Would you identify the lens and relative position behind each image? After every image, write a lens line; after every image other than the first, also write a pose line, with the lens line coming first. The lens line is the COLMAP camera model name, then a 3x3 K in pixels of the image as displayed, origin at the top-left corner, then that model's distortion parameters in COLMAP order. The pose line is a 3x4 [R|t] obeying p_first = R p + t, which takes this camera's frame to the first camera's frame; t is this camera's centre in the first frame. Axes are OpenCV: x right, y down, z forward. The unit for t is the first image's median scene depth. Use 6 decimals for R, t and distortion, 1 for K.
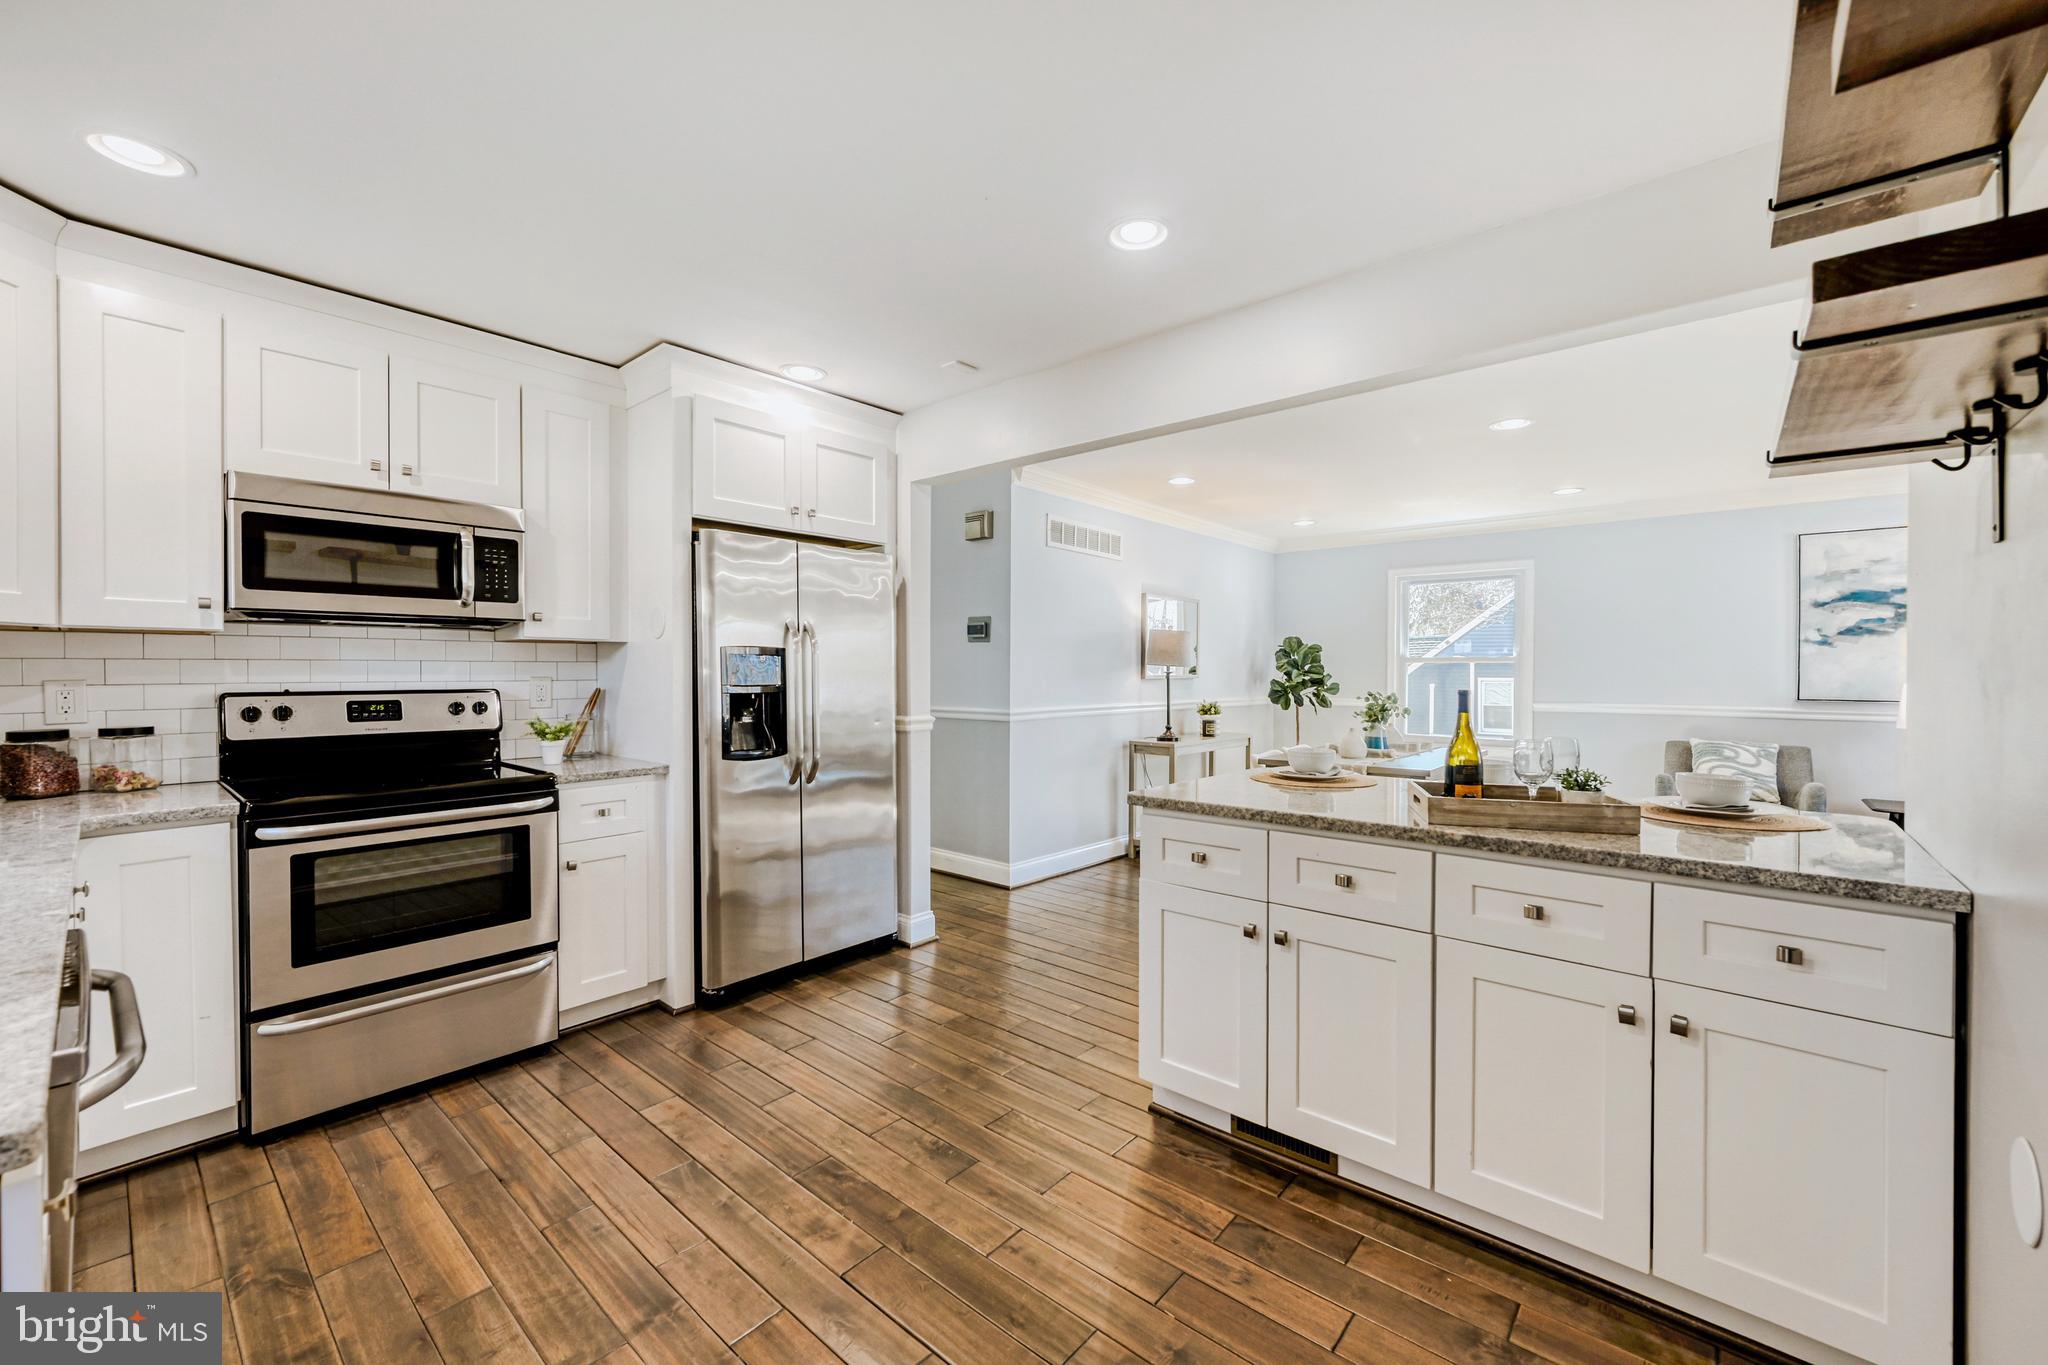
lens RADIAL K [[812.0, 0, 1020.6], [0, 812.0, 672.4], [0, 0, 1]] dist [0.000638, 0.000064]
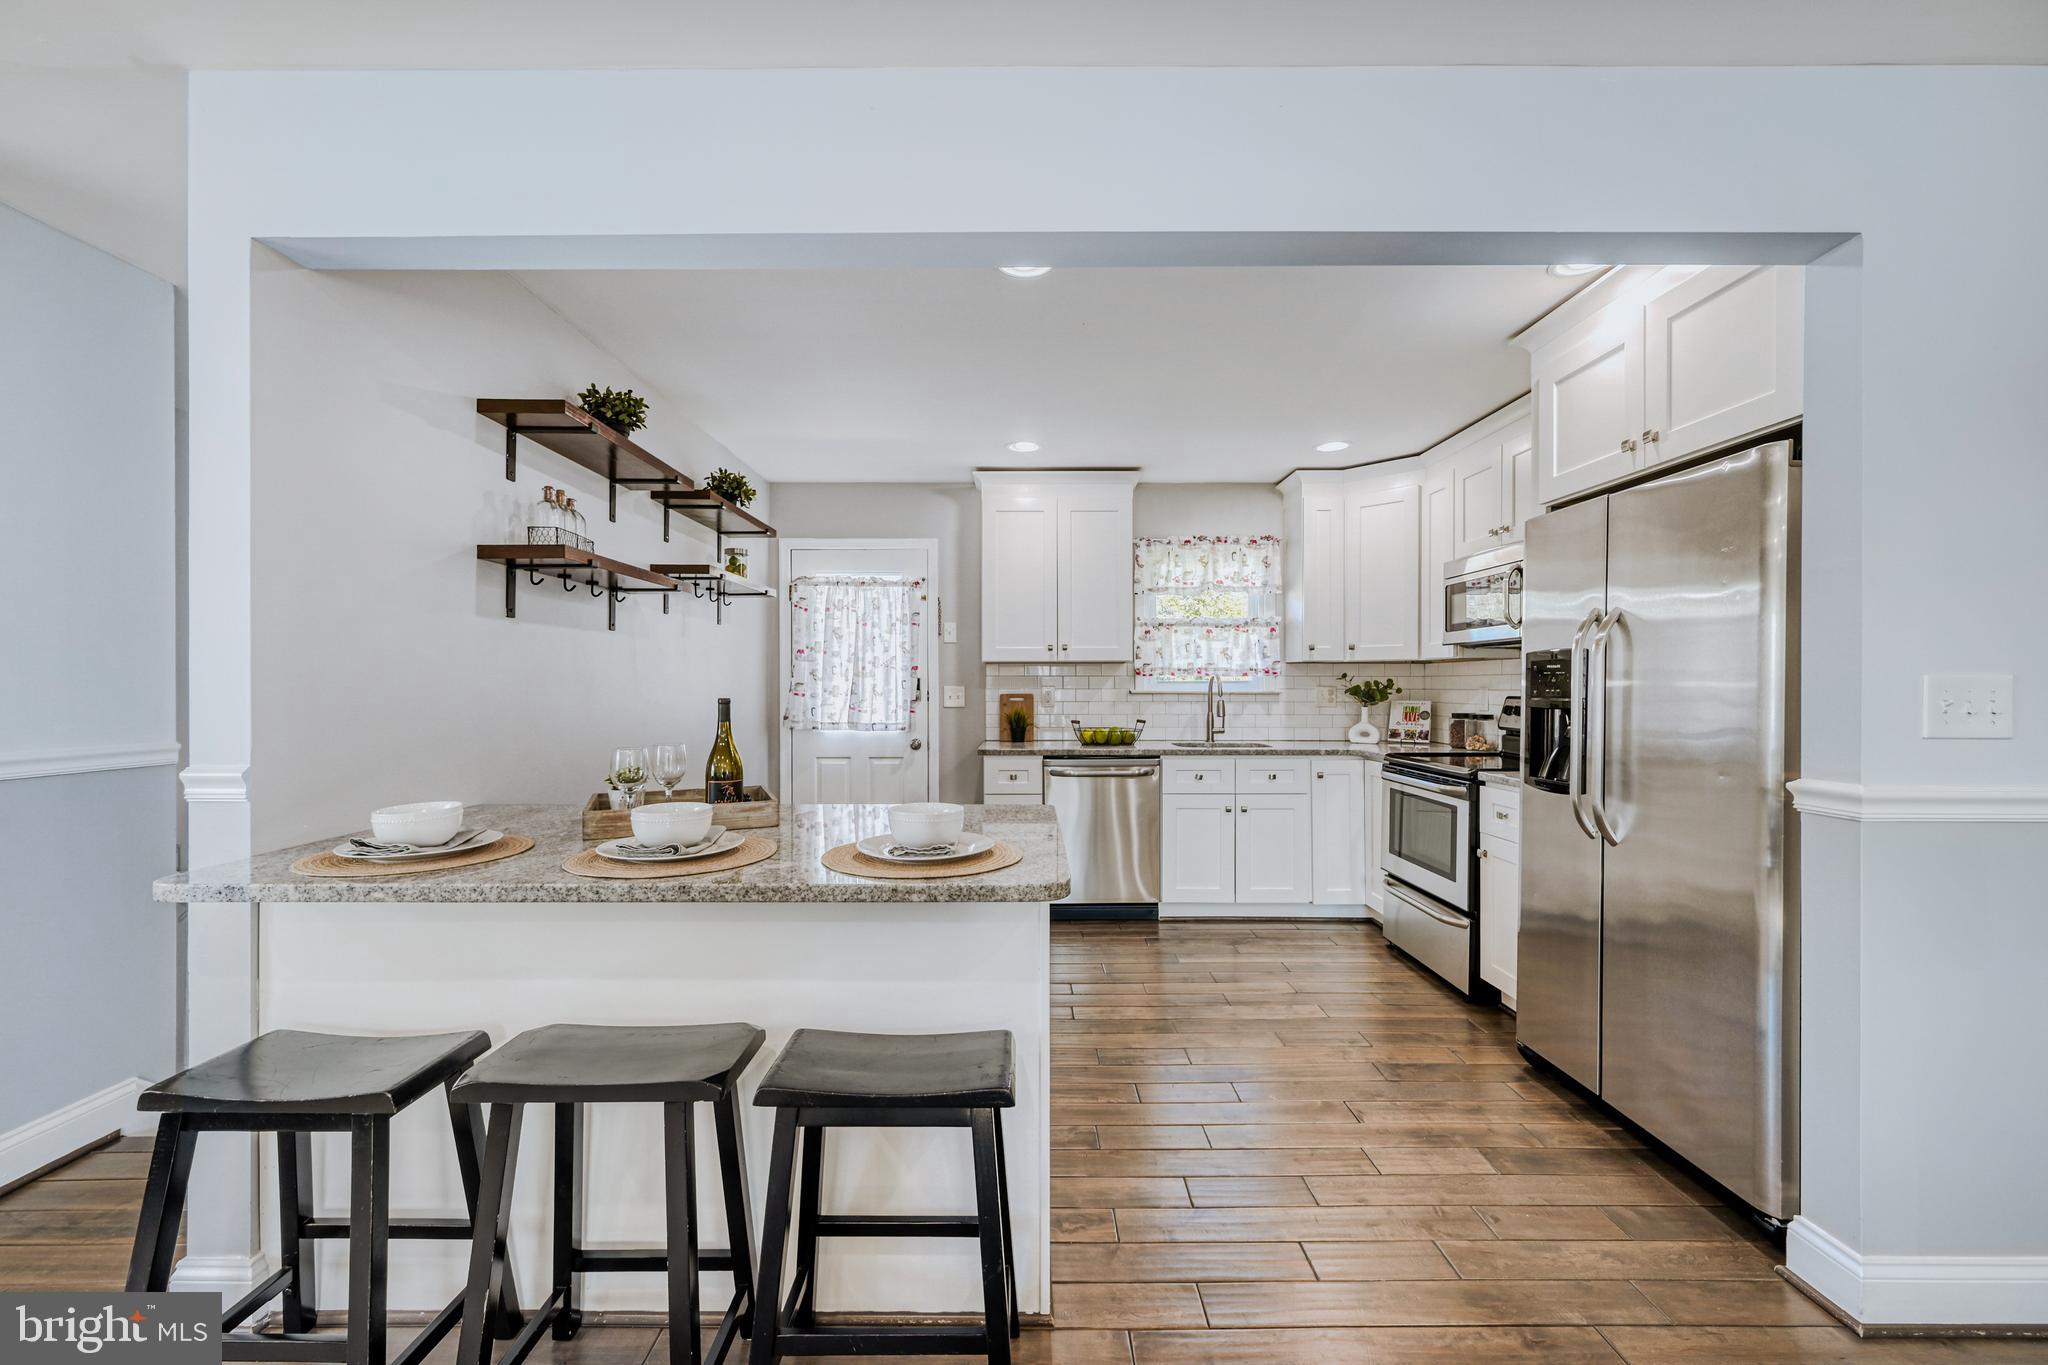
lens RADIAL K [[804.6, 0, 1029.6], [0, 804.6, 687.0], [0, 0, 1]] dist [-0.000343, -0.000244]
pose [[-0.745703, 0.002777, -0.666273, 0.369540], [-0.001232, 0.999984, 0.005546, 0.000396], [0.666278, 0.004957, -0.745687, 0.791136]]
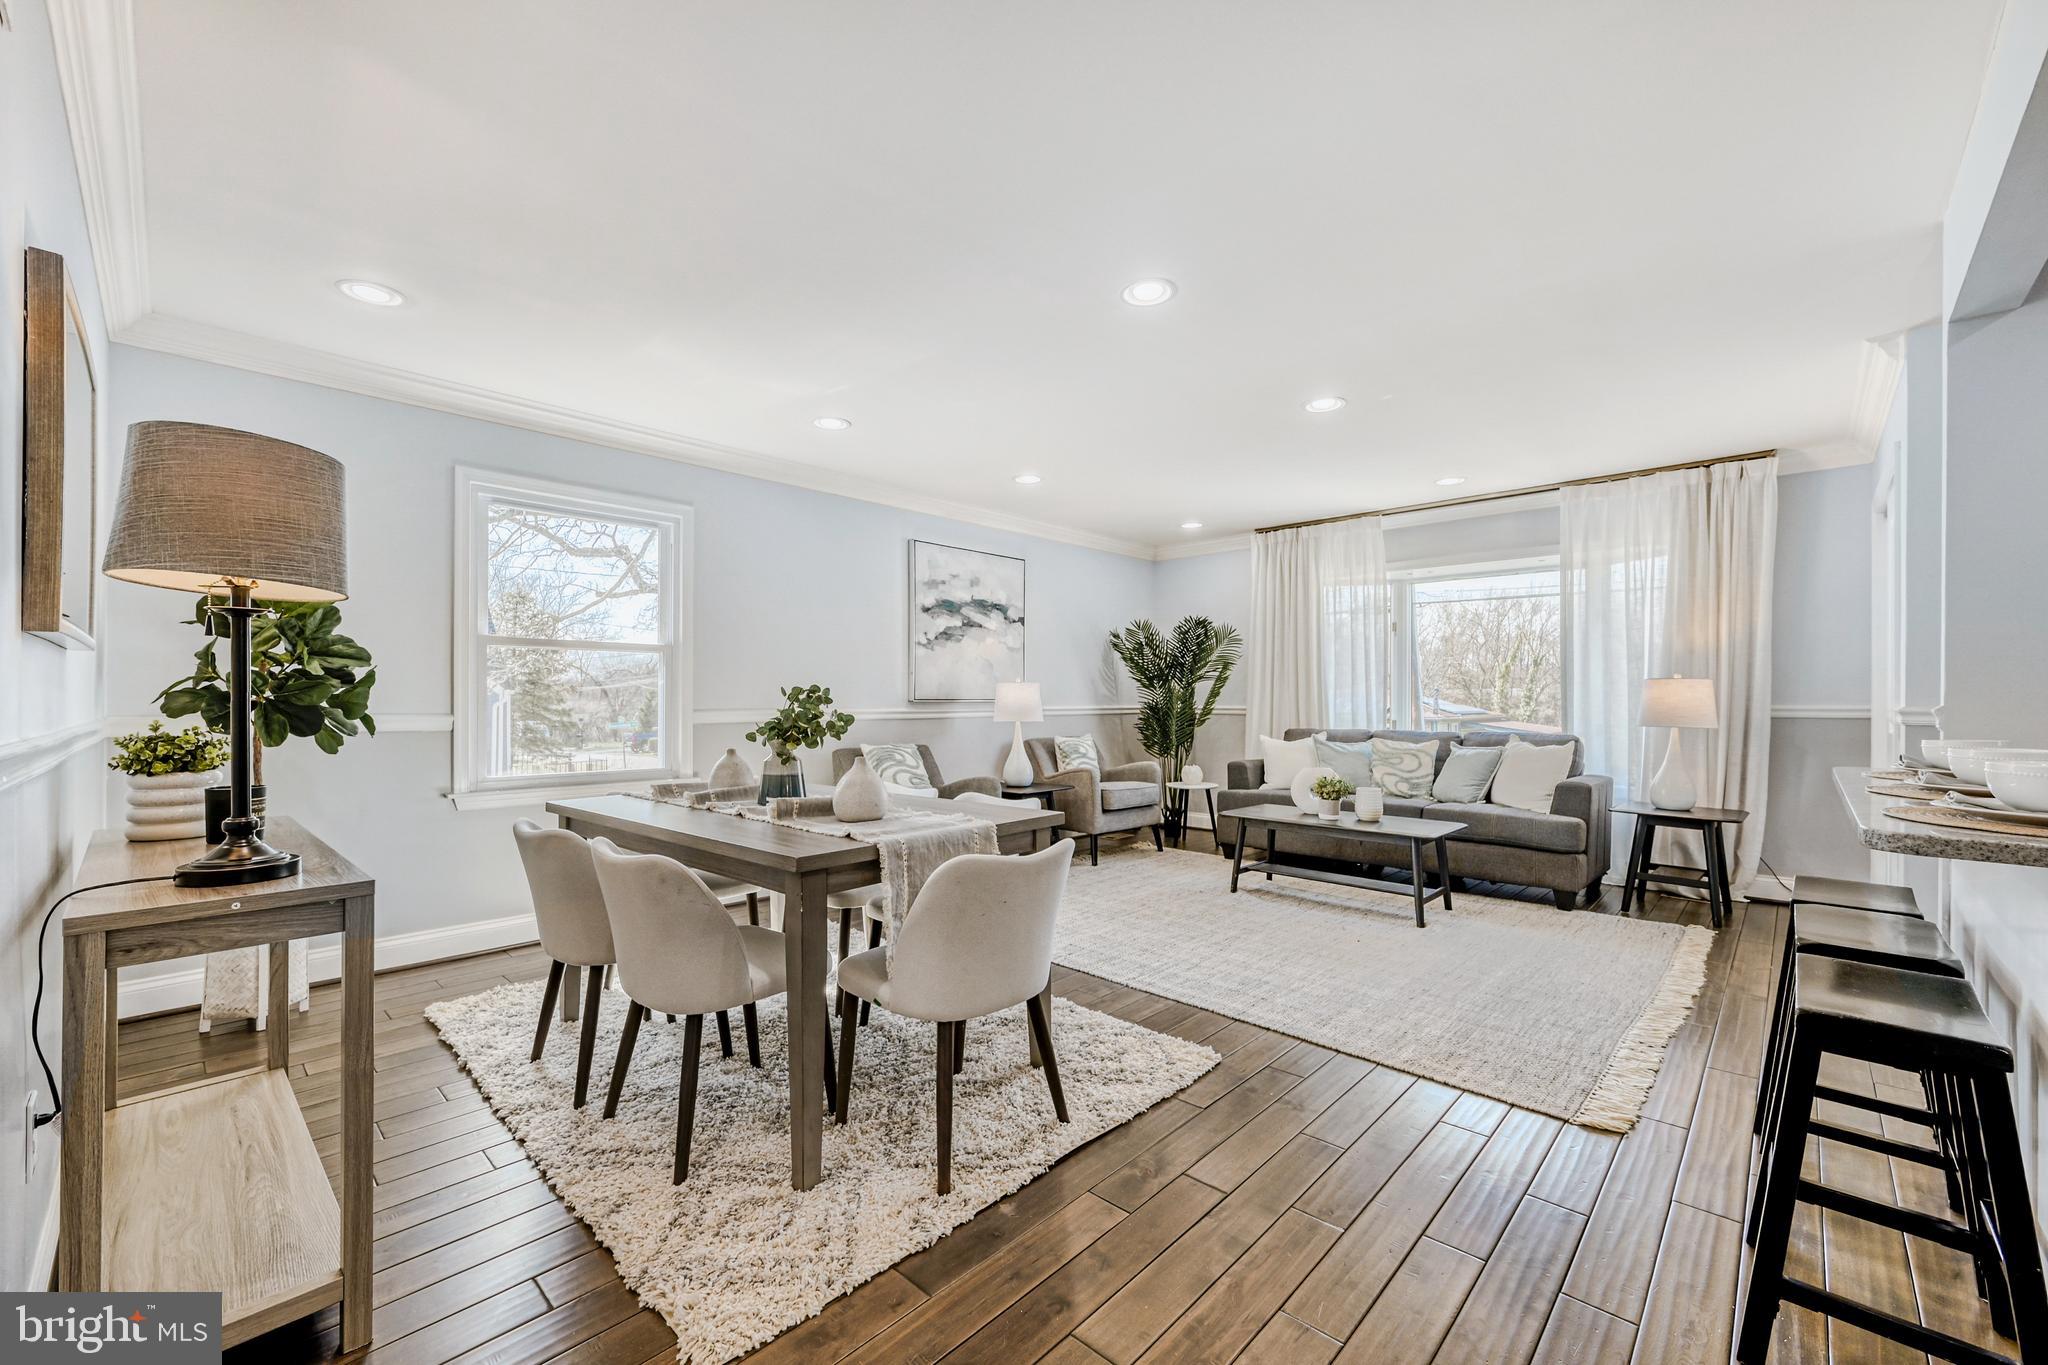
lens RADIAL K [[819.4, 0, 1024.6], [0, 819.4, 705.1], [0, 0, 1]] dist [0.000463, 0.000157]
pose [[0.042317, -0.011190, 0.999042, -0.074702], [0.001084, 0.999937, 0.011154, 0.029159], [-0.999104, 0.000611, 0.042327, 0.839332]]
